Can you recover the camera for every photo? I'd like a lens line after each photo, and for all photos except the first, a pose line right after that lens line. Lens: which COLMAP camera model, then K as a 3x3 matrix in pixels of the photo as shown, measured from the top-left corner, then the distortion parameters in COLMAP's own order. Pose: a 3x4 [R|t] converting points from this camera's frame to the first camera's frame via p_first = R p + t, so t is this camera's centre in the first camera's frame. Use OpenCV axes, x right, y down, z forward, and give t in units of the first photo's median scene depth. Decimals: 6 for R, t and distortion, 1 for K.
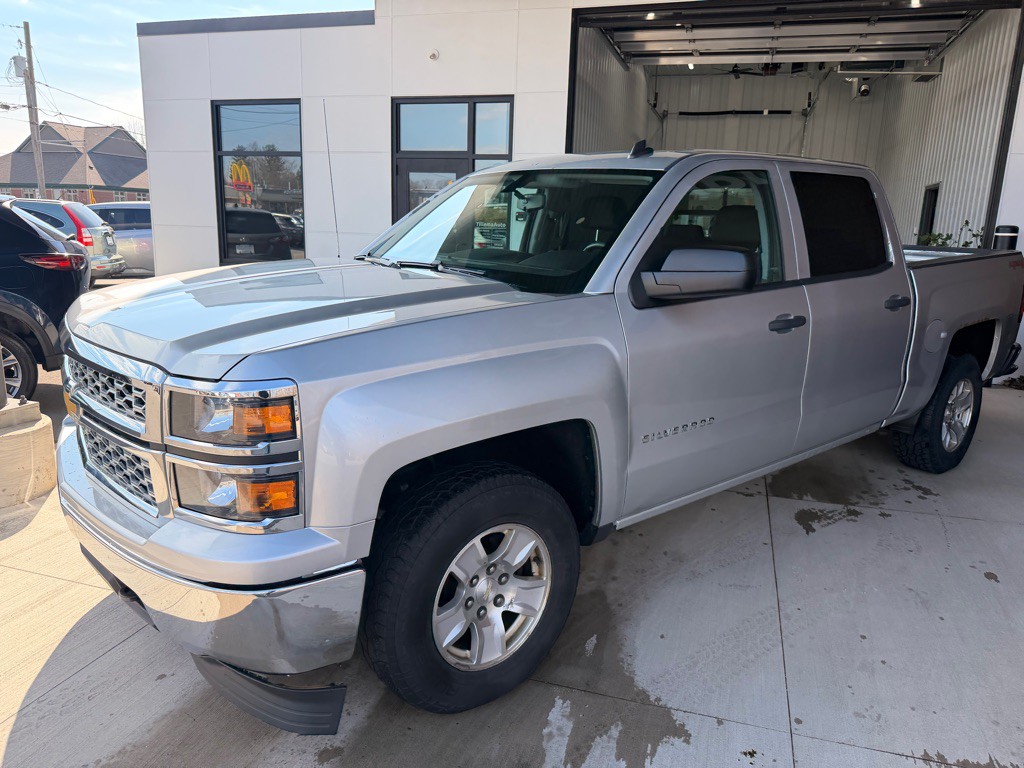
lens RADIAL K [[742.9, 0, 512.0], [0, 742.9, 384.0], [0, 0, 1]] dist [0.027728, -0.050743]
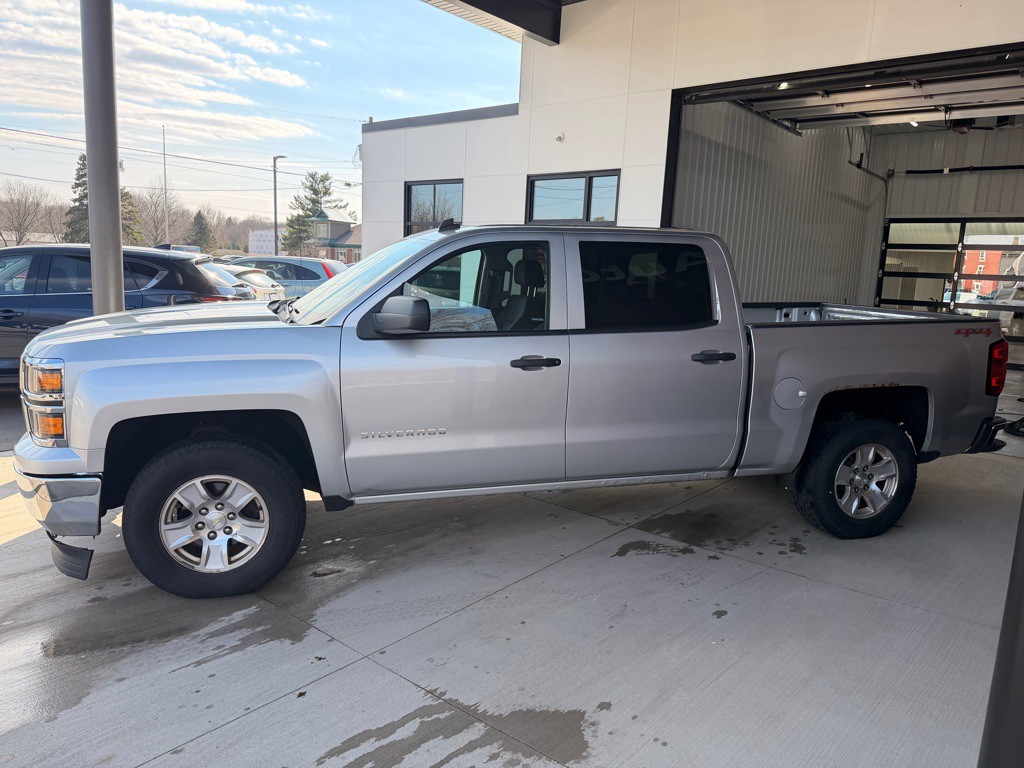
lens RADIAL K [[724.8, 0, 512.0], [0, 724.8, 384.0], [0, 0, 1]] dist [0.077298, -0.082948]
pose [[0.923349, 0.073054, -0.376948, 0.520231], [-0.101420, 0.993270, -0.055932, 0.015846], [0.370325, 0.089875, 0.924544, -0.073754]]
